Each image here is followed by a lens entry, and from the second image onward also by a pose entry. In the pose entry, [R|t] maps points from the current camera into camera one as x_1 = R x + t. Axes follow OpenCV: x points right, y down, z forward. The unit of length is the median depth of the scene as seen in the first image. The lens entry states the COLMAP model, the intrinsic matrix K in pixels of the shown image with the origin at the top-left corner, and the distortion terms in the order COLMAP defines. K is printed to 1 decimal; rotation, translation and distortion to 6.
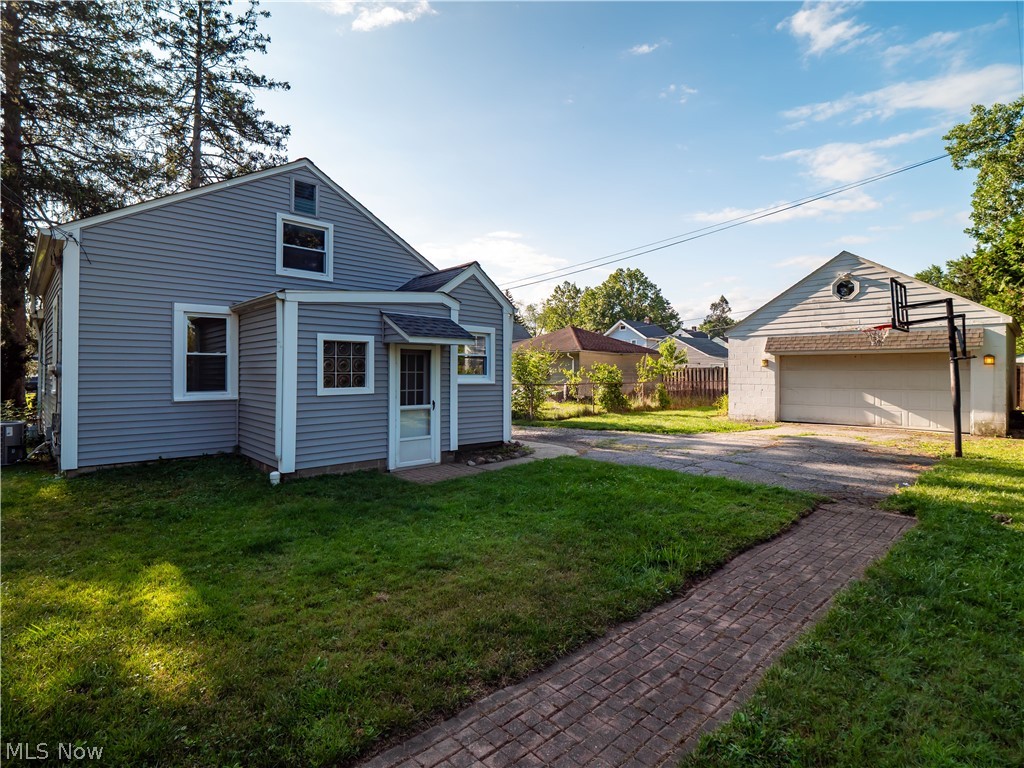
lens RADIAL K [[503.2, 0, 510.0], [0, 503.2, 366.4], [0, 0, 1]] dist [-0.001303, -0.000404]
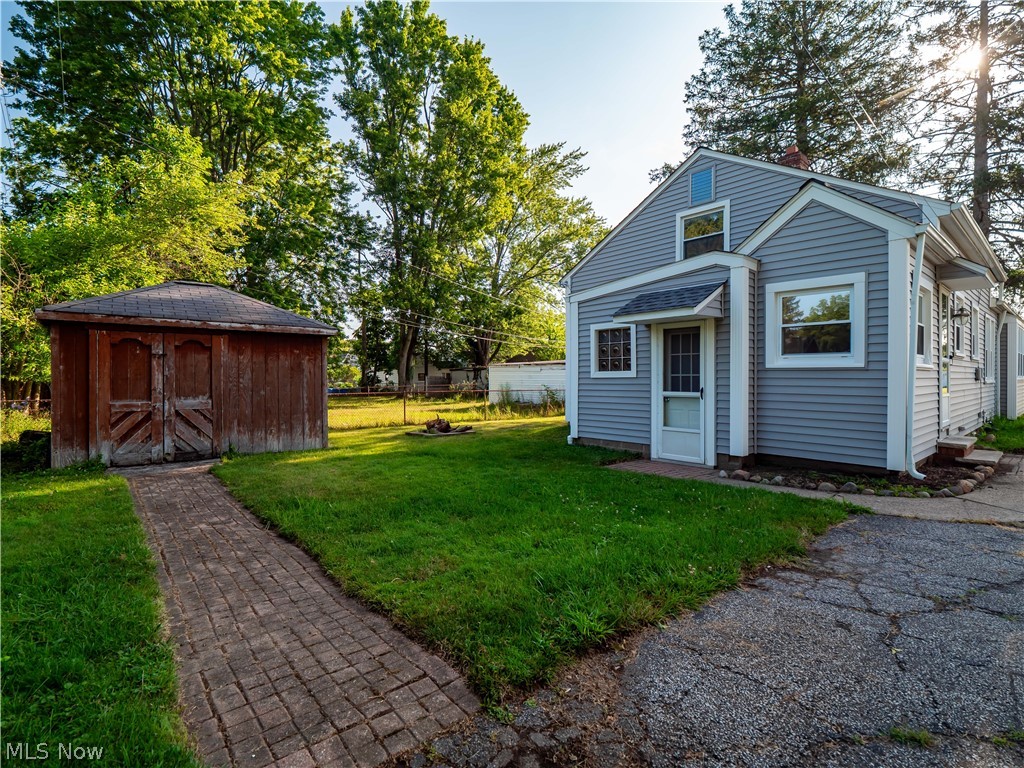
lens RADIAL K [[493.2, 0, 512.0], [0, 493.2, 384.0], [0, 0, 1]] dist [-0.001029, -0.000328]
pose [[-0.034197, 0.009584, -0.999369, 1.173869], [0.015844, 0.999834, 0.009047, 0.089146], [0.999290, -0.015525, -0.034343, 1.284401]]
